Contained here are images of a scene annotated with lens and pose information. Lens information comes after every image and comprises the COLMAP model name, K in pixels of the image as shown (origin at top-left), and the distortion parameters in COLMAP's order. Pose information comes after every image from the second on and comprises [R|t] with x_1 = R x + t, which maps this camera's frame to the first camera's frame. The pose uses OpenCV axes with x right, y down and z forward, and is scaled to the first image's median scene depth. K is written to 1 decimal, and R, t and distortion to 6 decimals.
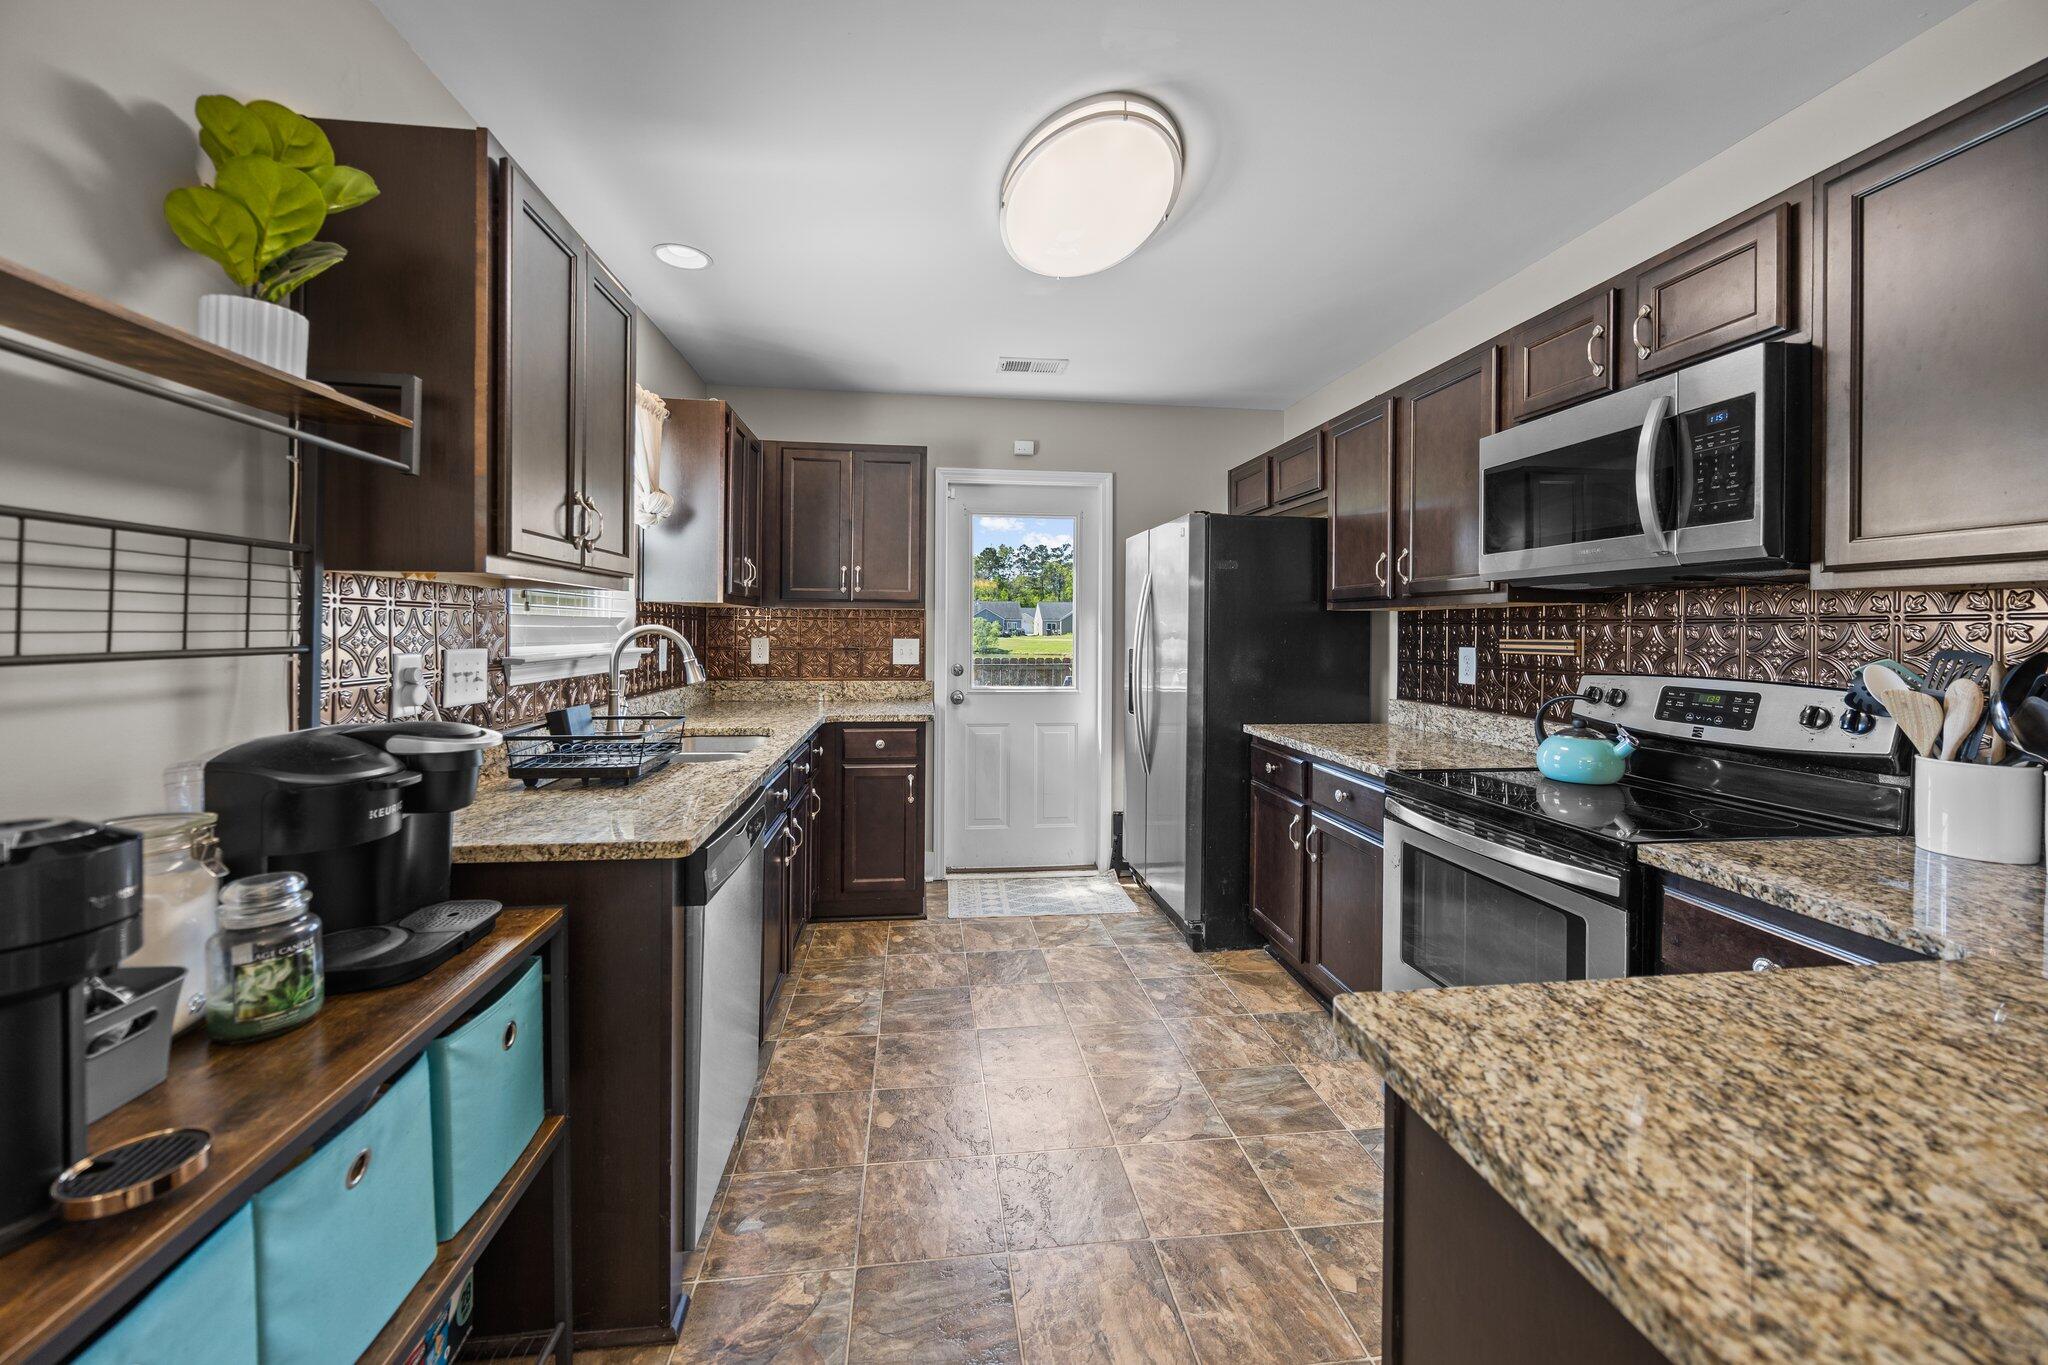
lens RADIAL K [[799.0, 0, 1022.8], [0, 799.0, 637.2], [0, 0, 1]] dist [-0.000247, -0.000042]
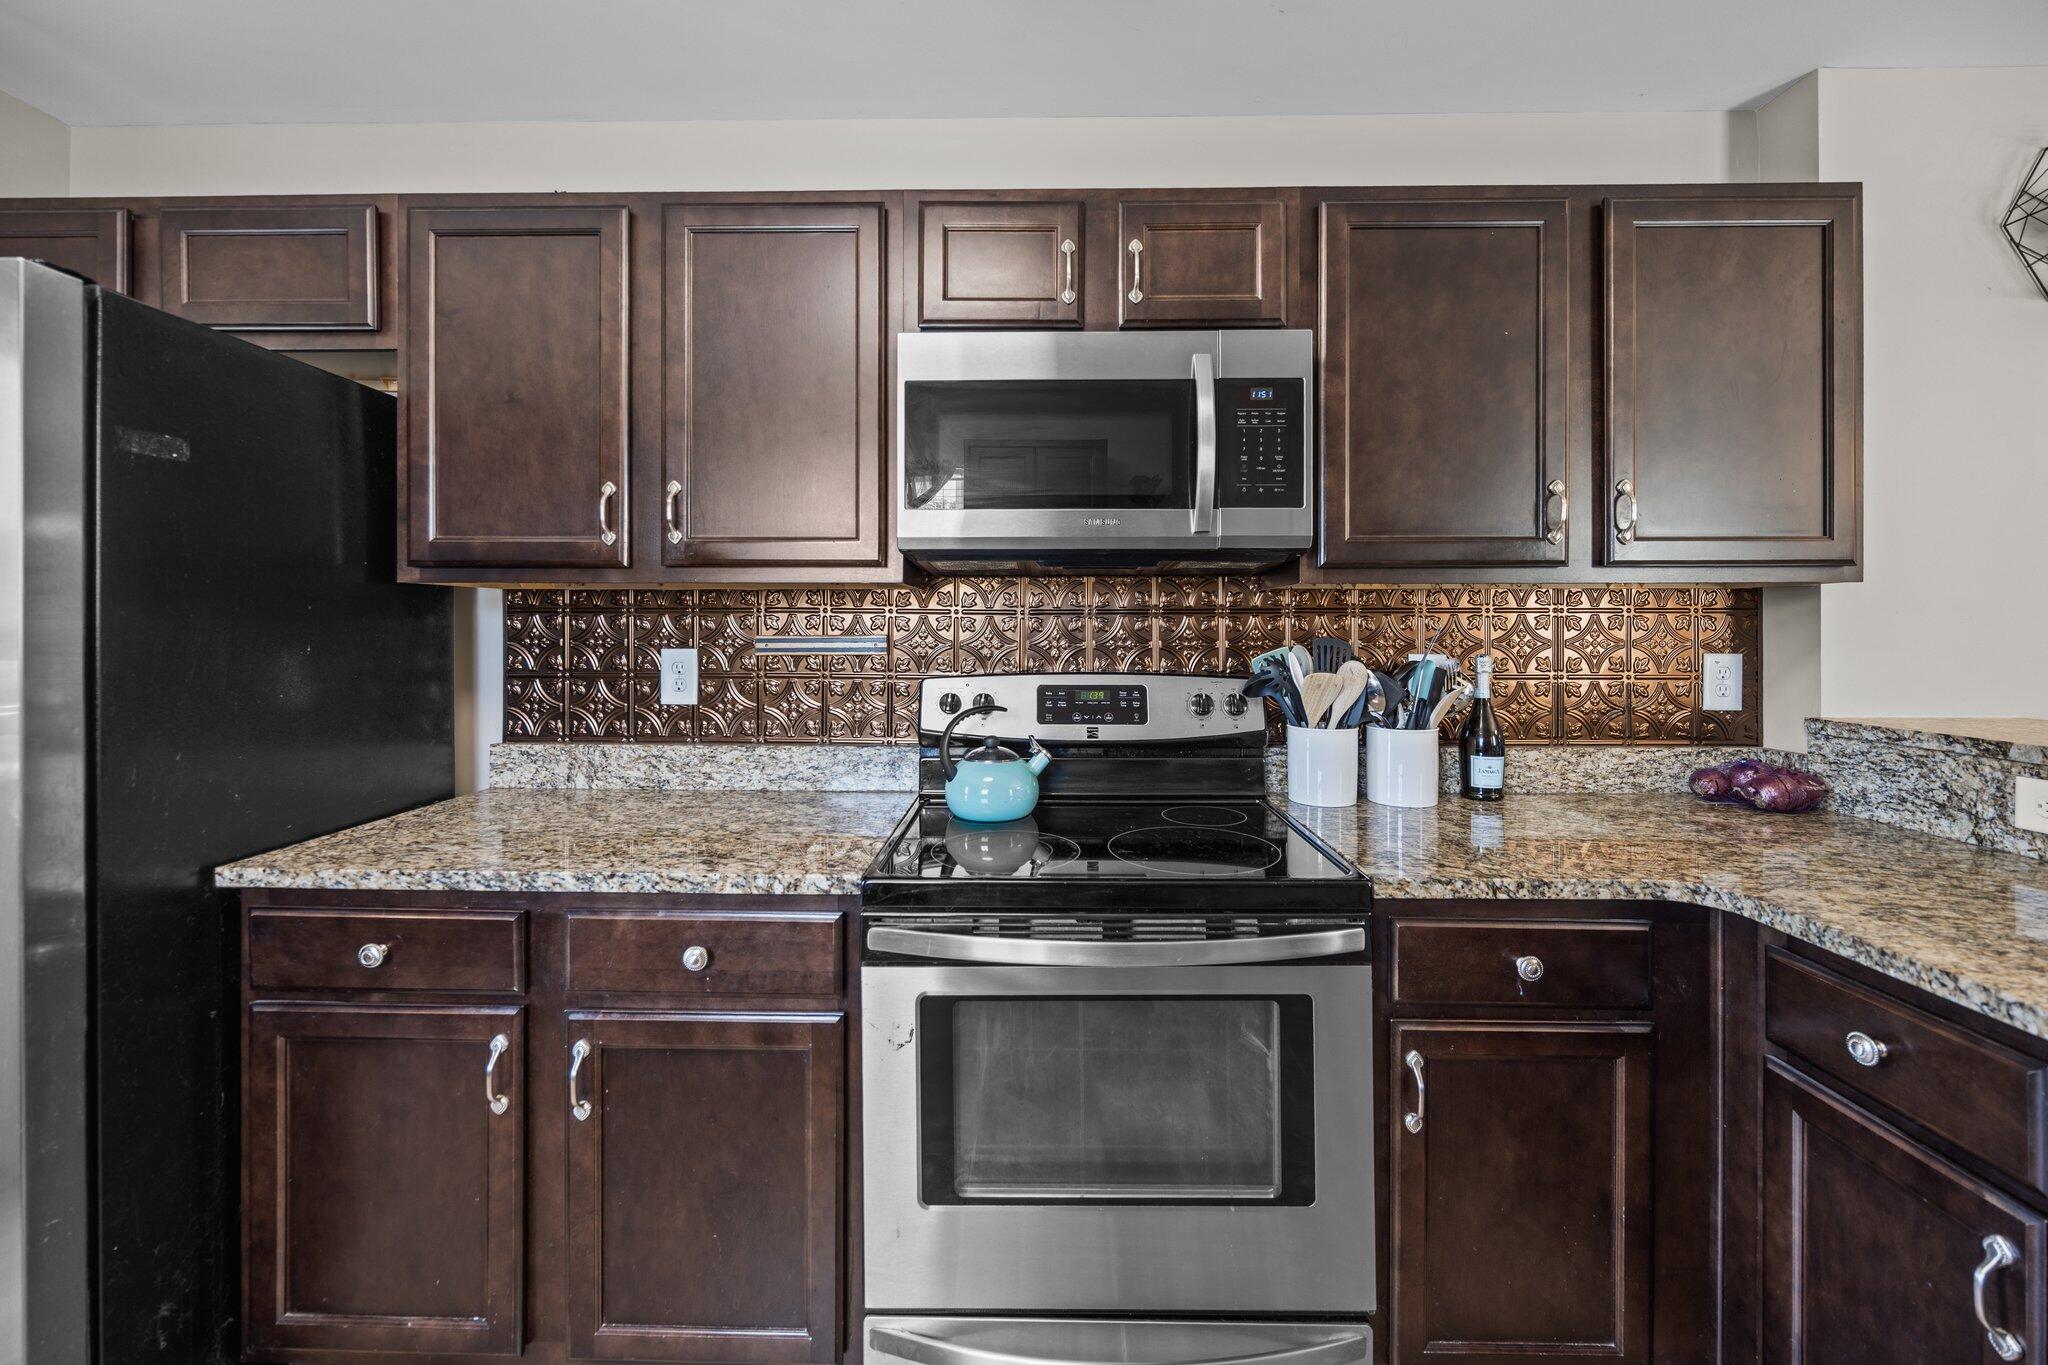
lens RADIAL K [[833.0, 0, 1025.8], [0, 833.0, 620.6], [0, 0, 1]] dist [-0.001323, -0.000339]
pose [[0.141762, -0.002472, 0.989898, -0.097958], [0.009772, 0.999952, 0.001098, -0.010220], [-0.989852, 0.009517, 0.141780, 0.836801]]
